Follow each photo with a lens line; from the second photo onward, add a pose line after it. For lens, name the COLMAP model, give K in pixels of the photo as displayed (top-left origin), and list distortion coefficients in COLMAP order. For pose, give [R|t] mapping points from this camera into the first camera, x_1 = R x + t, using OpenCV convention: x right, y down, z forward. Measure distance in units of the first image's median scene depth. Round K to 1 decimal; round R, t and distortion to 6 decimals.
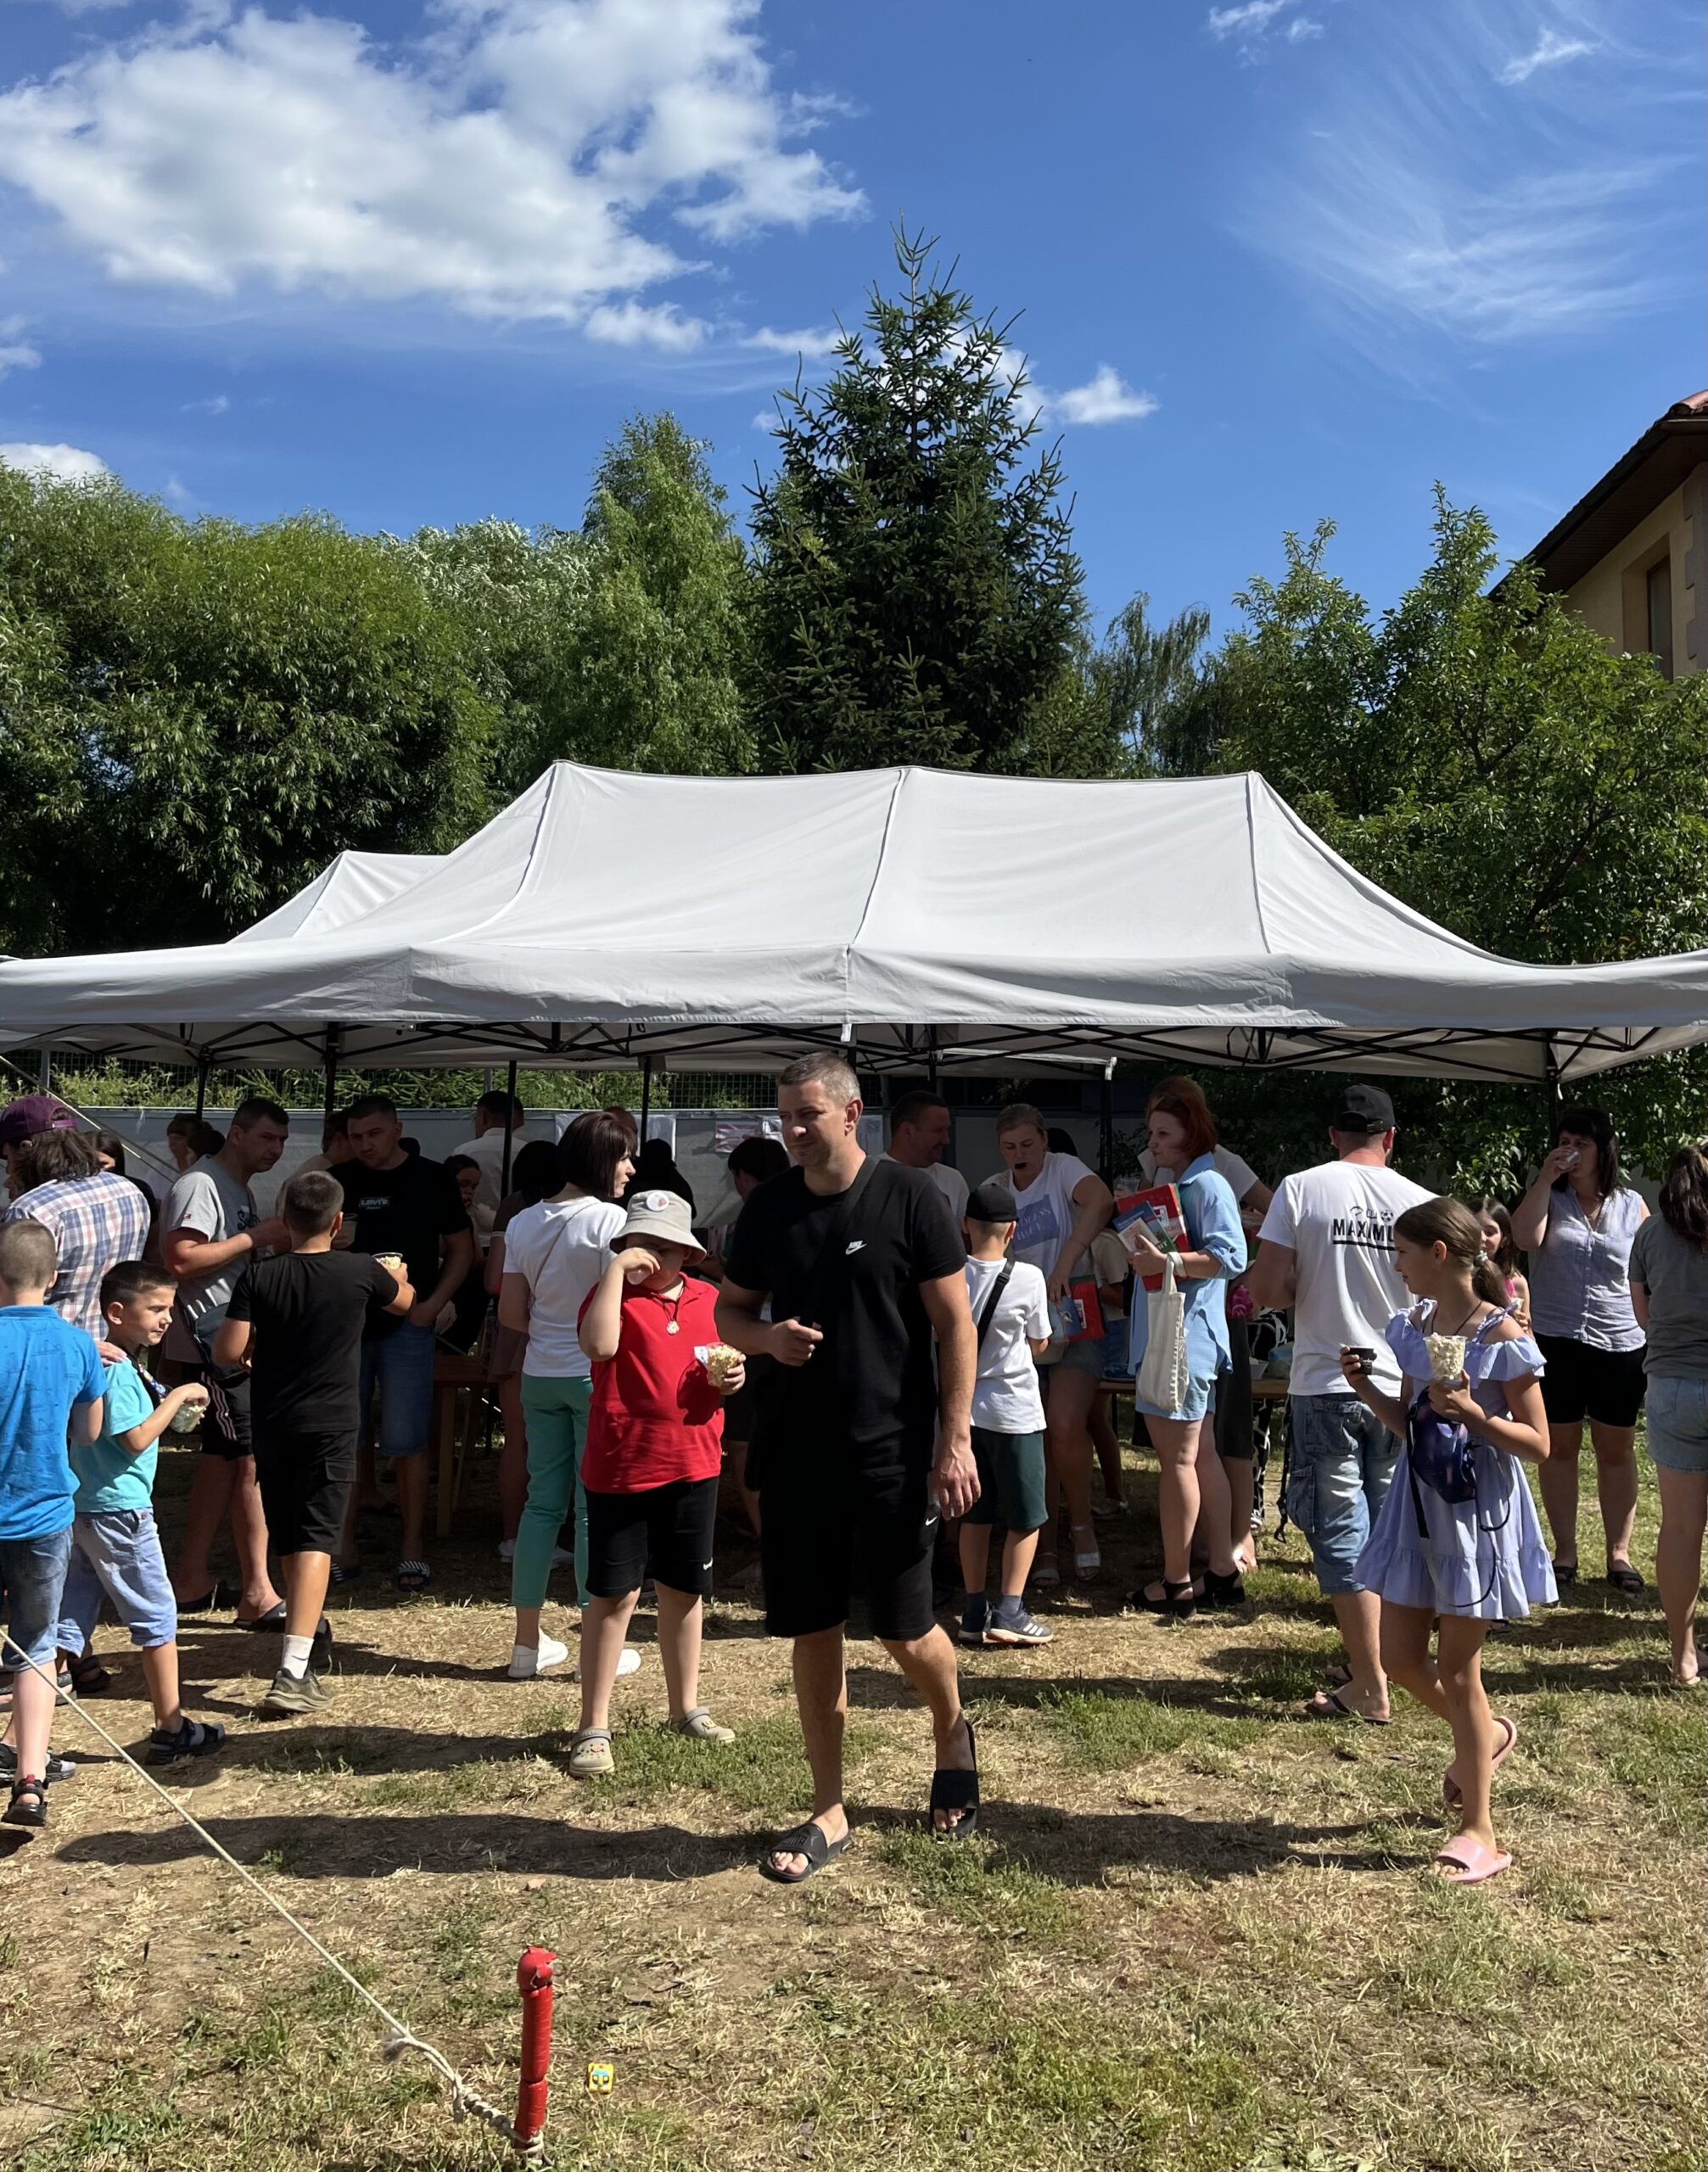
lens RADIAL K [[1762.3, 0, 854.0], [0, 1762.3, 1086.0], [0, 0, 1]] dist [-0.006465, -0.002138]
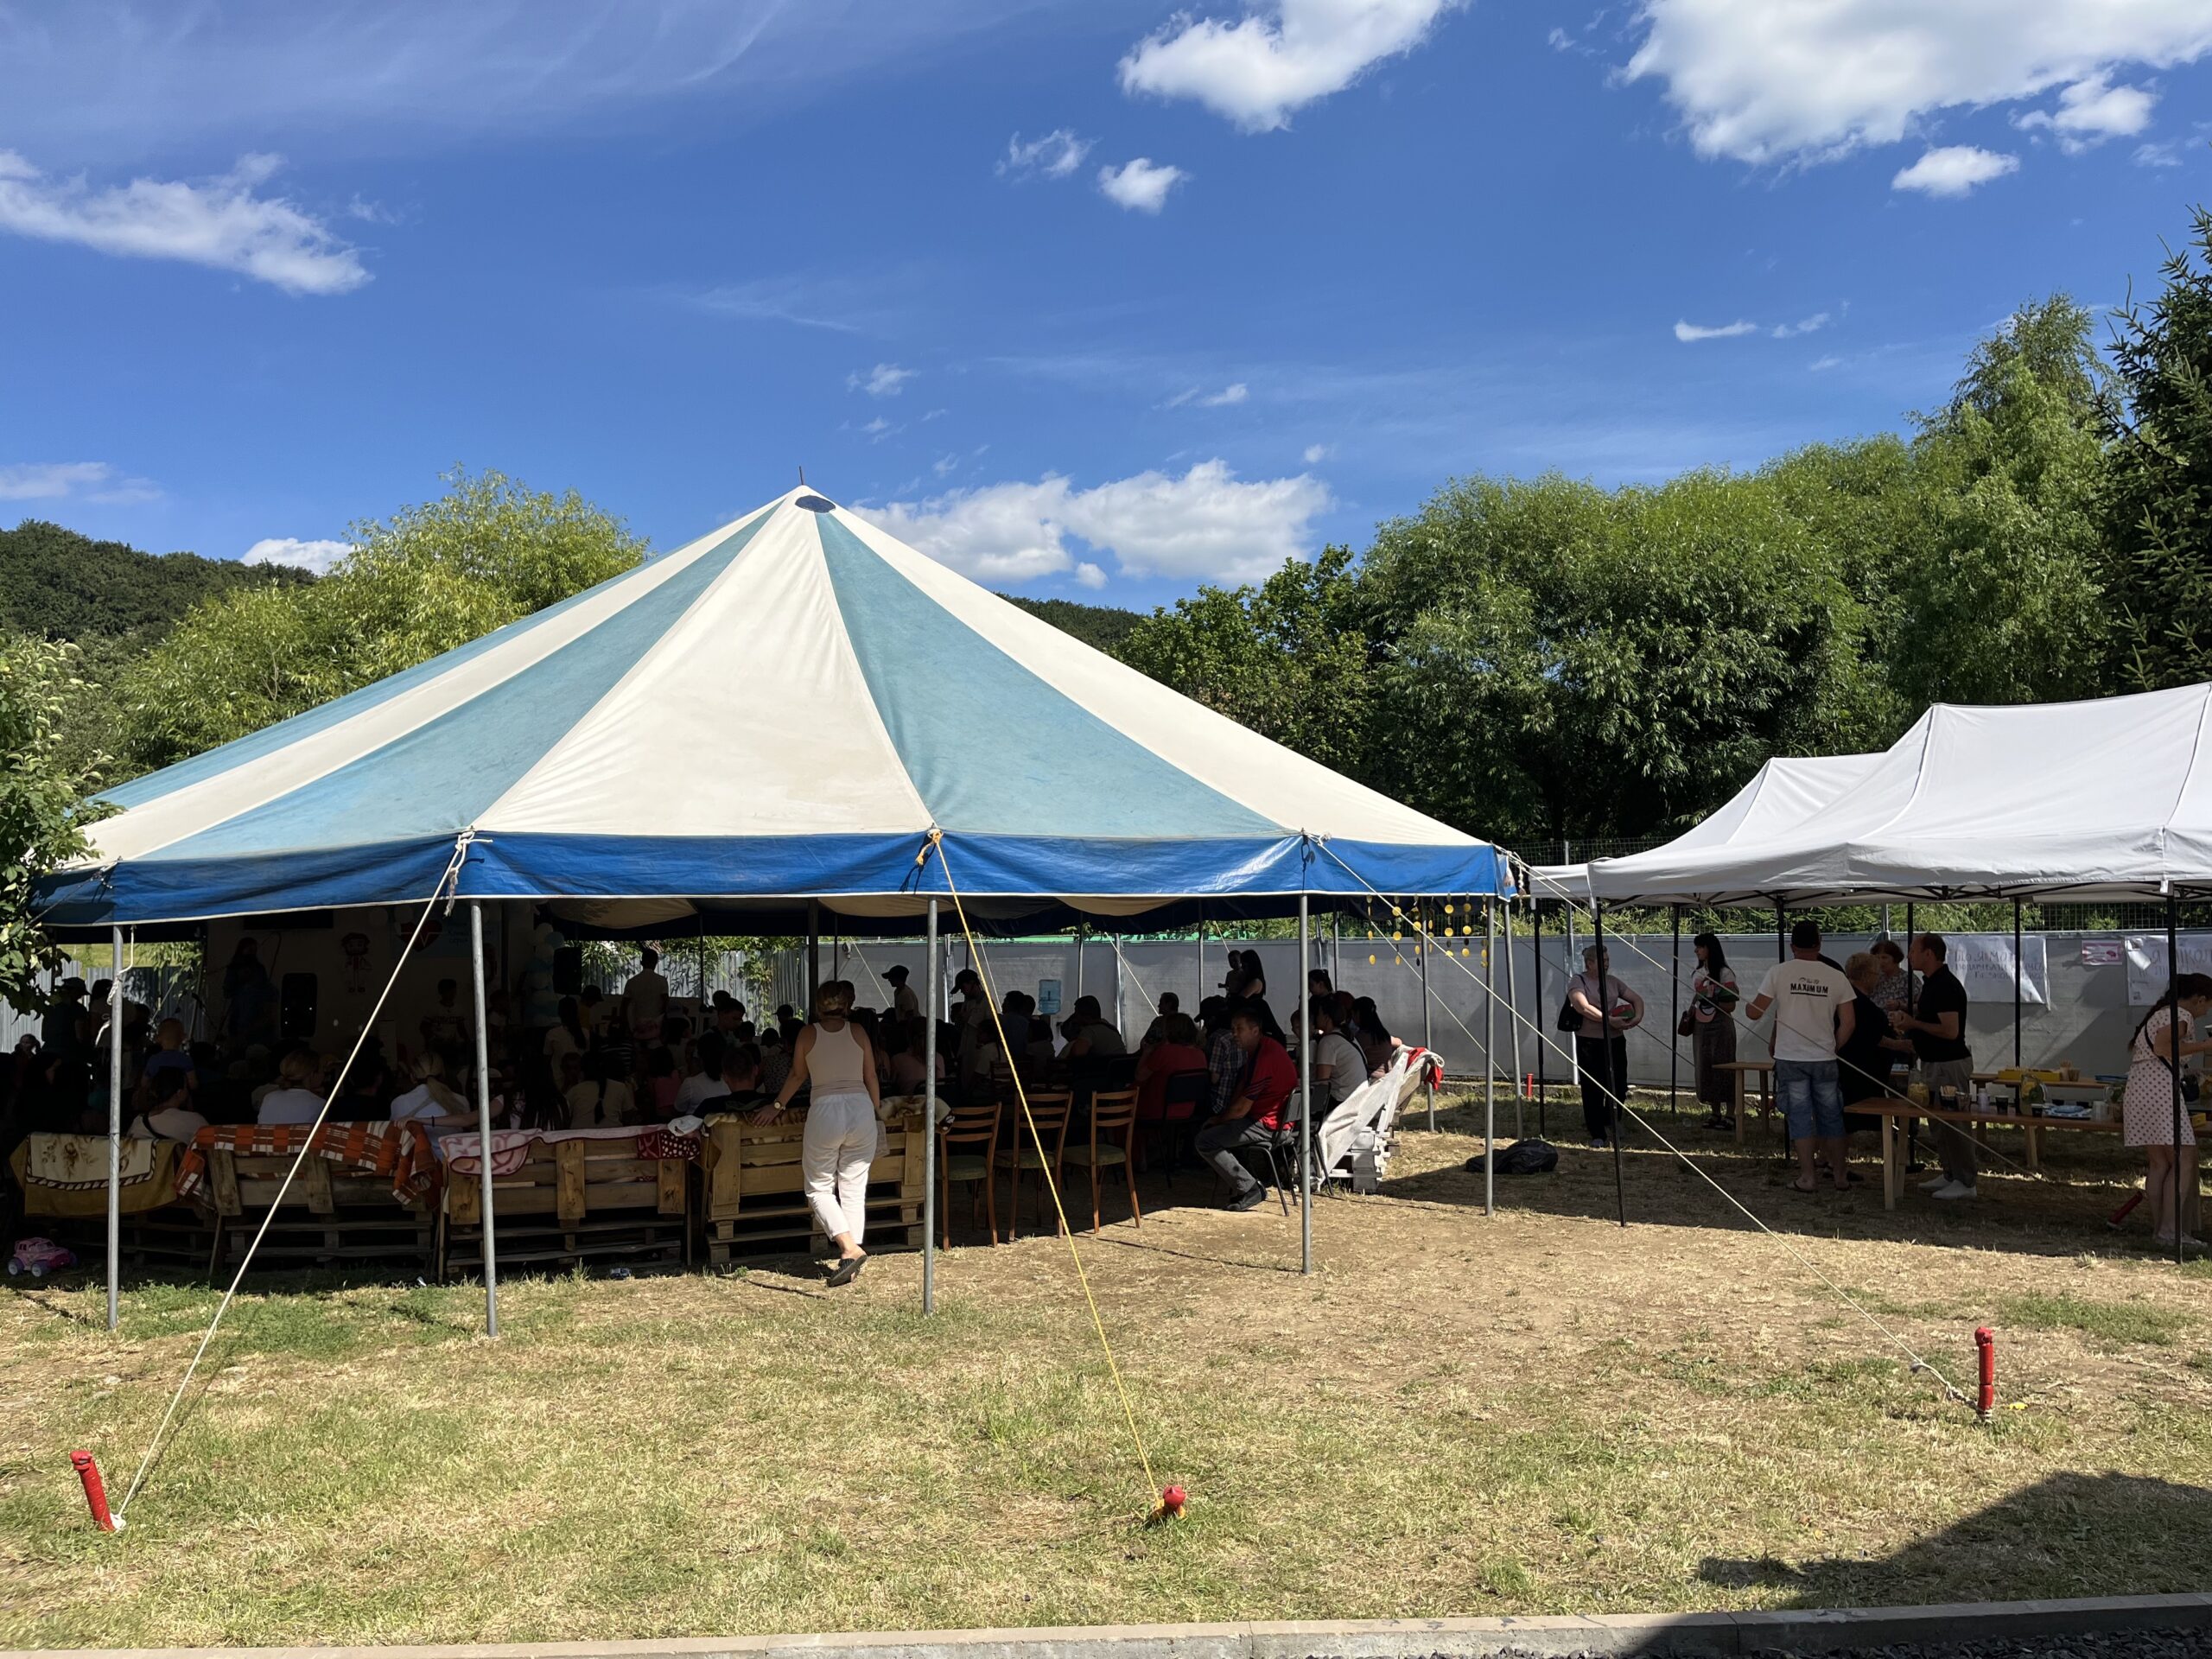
lens RADIAL K [[1651.7, 0, 1103.5], [0, 1651.7, 779.8], [0, 0, 1]] dist [0.042793, -0.051840]
pose [[0.808740, -0.074273, -0.583459, 0.040775], [0.032100, 0.996090, -0.082306, -0.013443], [0.587290, 0.047835, 0.807962, -0.280509]]
